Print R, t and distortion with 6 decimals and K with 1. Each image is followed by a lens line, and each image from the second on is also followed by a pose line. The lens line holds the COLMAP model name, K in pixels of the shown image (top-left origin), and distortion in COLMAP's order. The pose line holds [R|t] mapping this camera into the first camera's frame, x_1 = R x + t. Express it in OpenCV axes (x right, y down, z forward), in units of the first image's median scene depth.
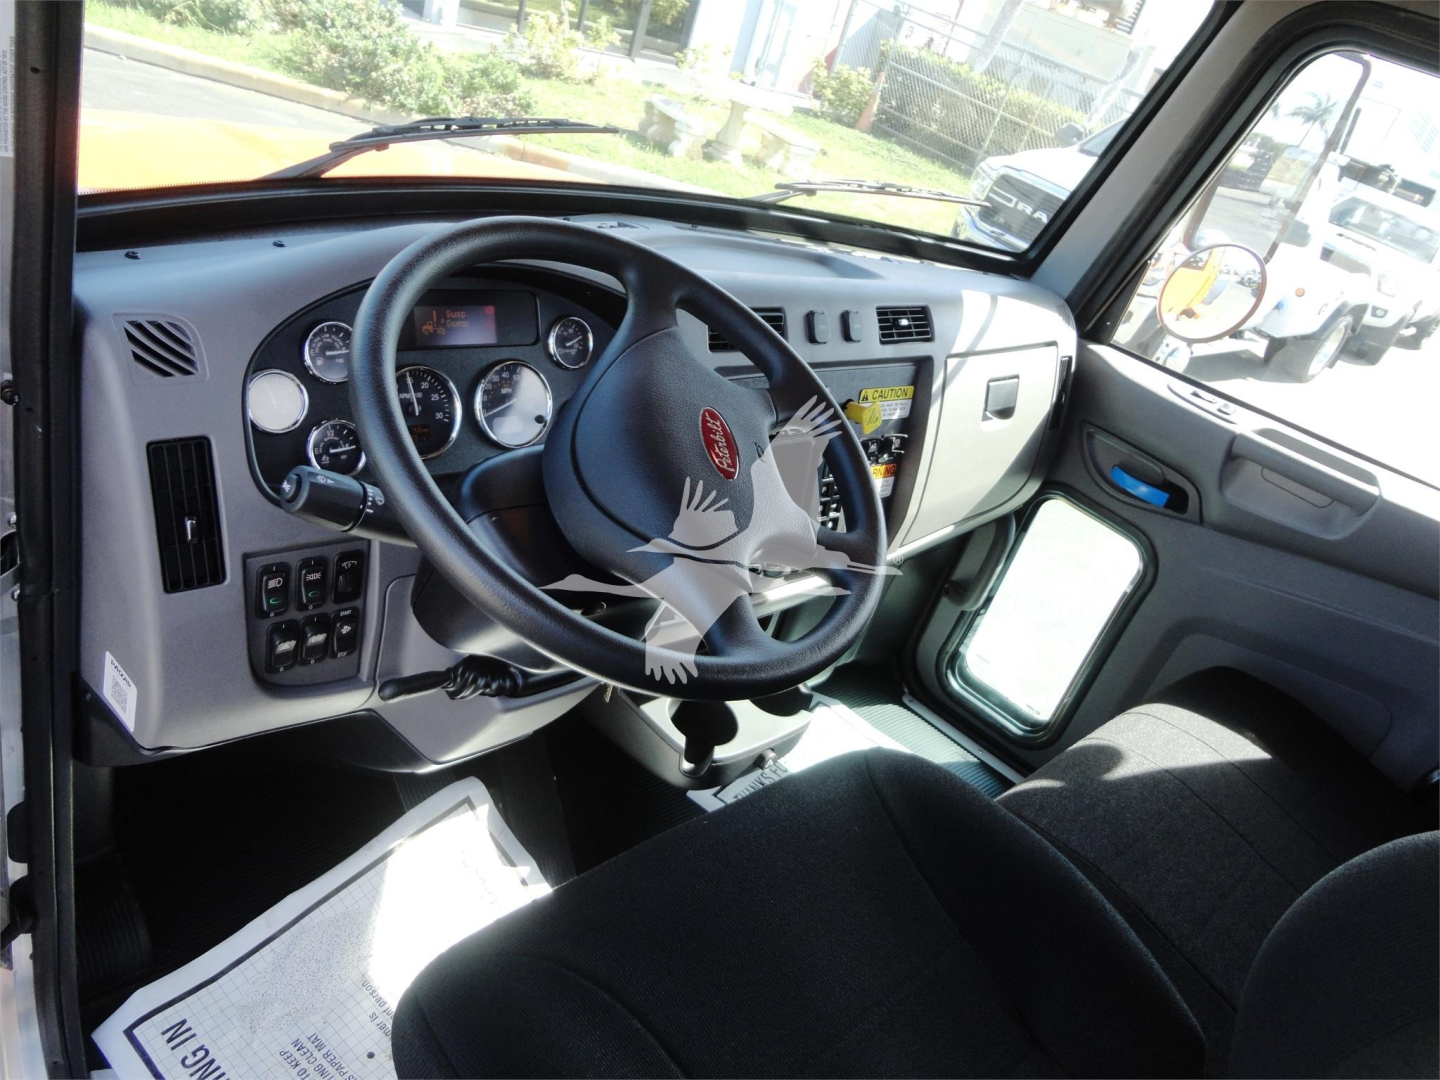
lens RADIAL K [[1053.6, 0, 699.8], [0, 1053.6, 540.8], [0, 0, 1]] dist [-0.008156, -0.000504]
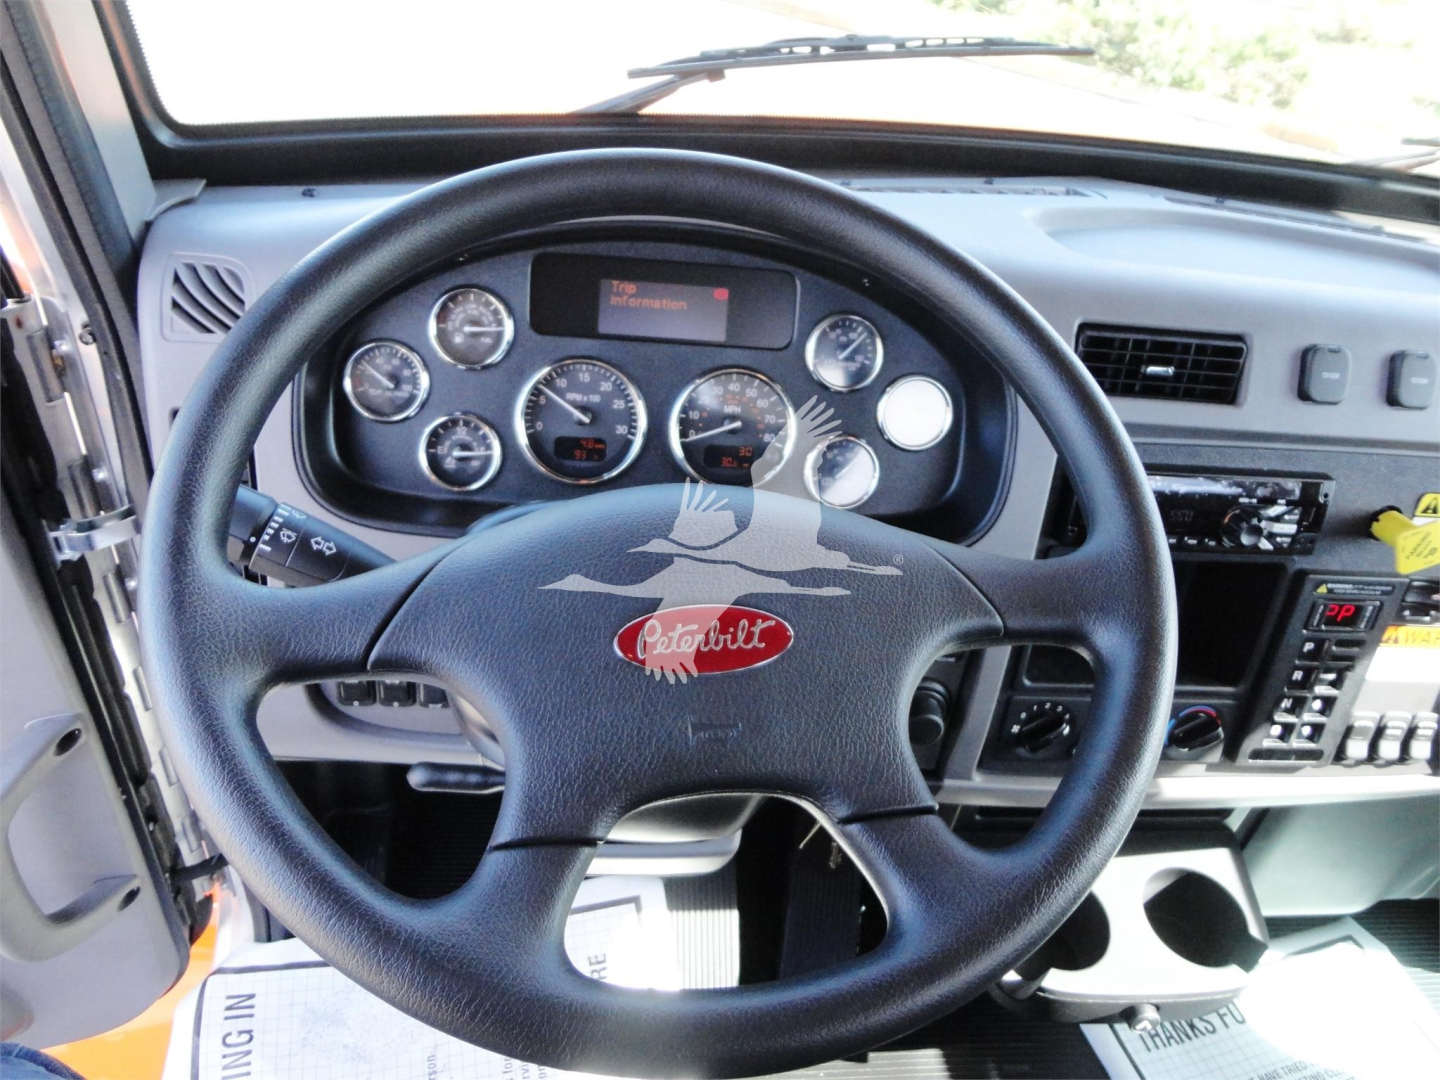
lens RADIAL K [[1075.7, 0, 702.5], [0, 1075.7, 537.5], [0, 0, 1]] dist [0.003660, -0.000208]
pose [[0.794961, 0.210057, -0.569133, 0.181904], [-0.208773, 0.975566, 0.068452, -0.079465], [0.569605, 0.064403, 0.819391, 0.307212]]
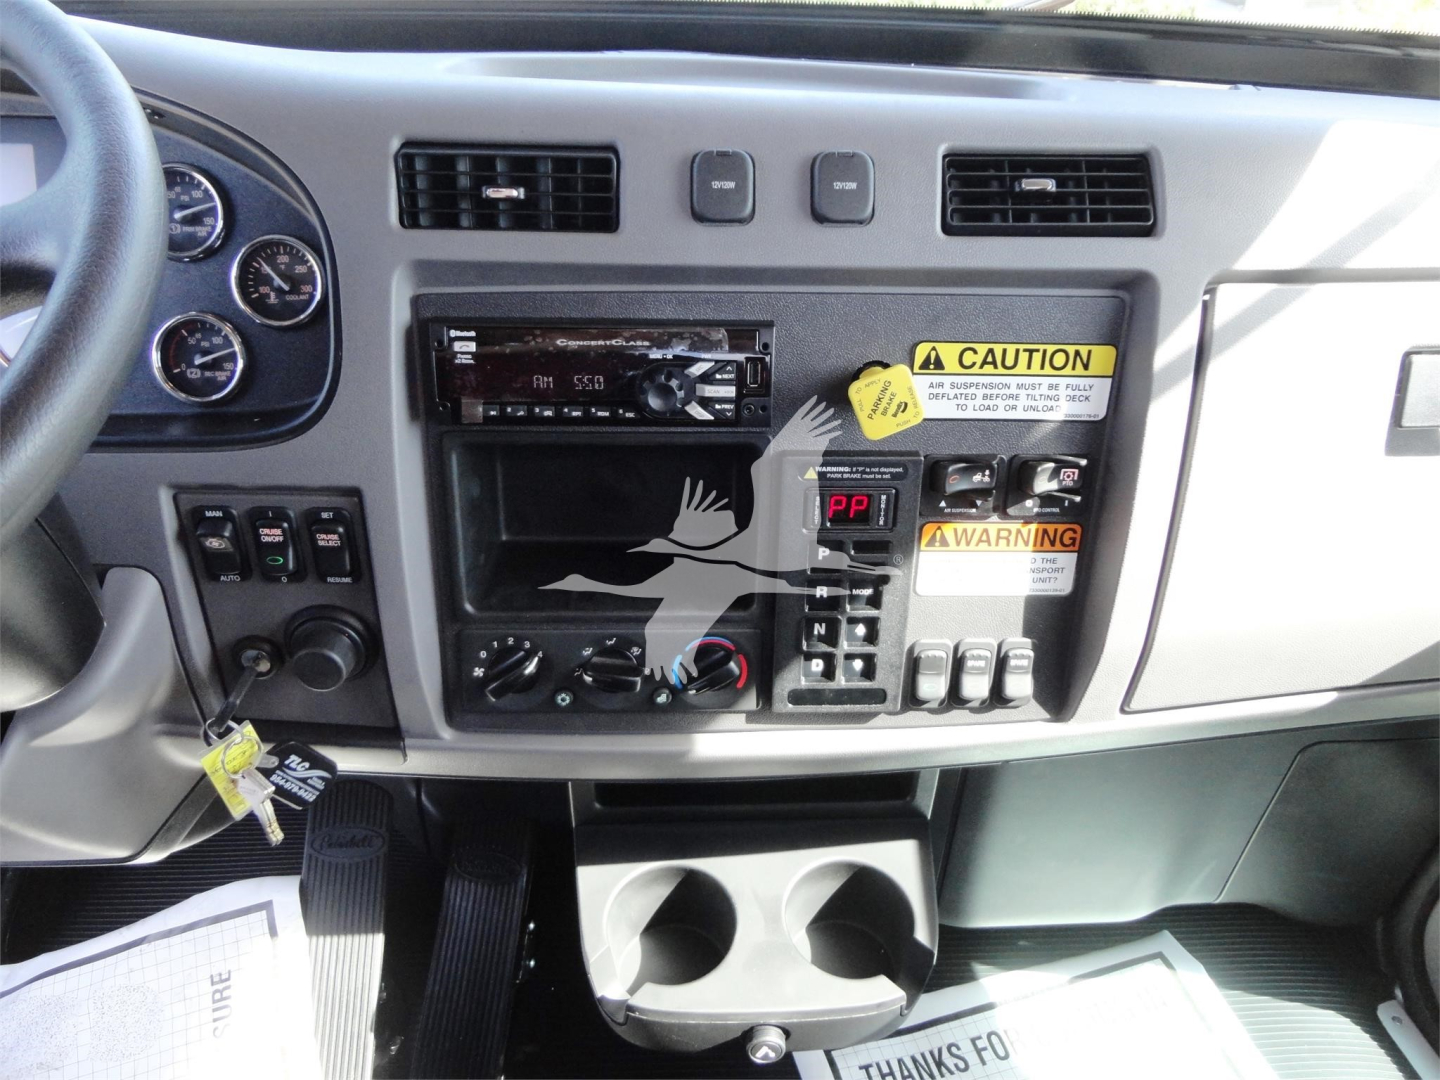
lens RADIAL K [[1056.0, 0, 720.0], [0, 1056.0, 540.0], [0, 0, 1]] dist [-0.003394, -0.000629]
pose [[0.749390, 0.135919, -0.648028, 0.396716], [-0.159541, 0.986935, 0.022506, -0.057838], [0.642620, 0.086521, 0.761284, 0.616004]]
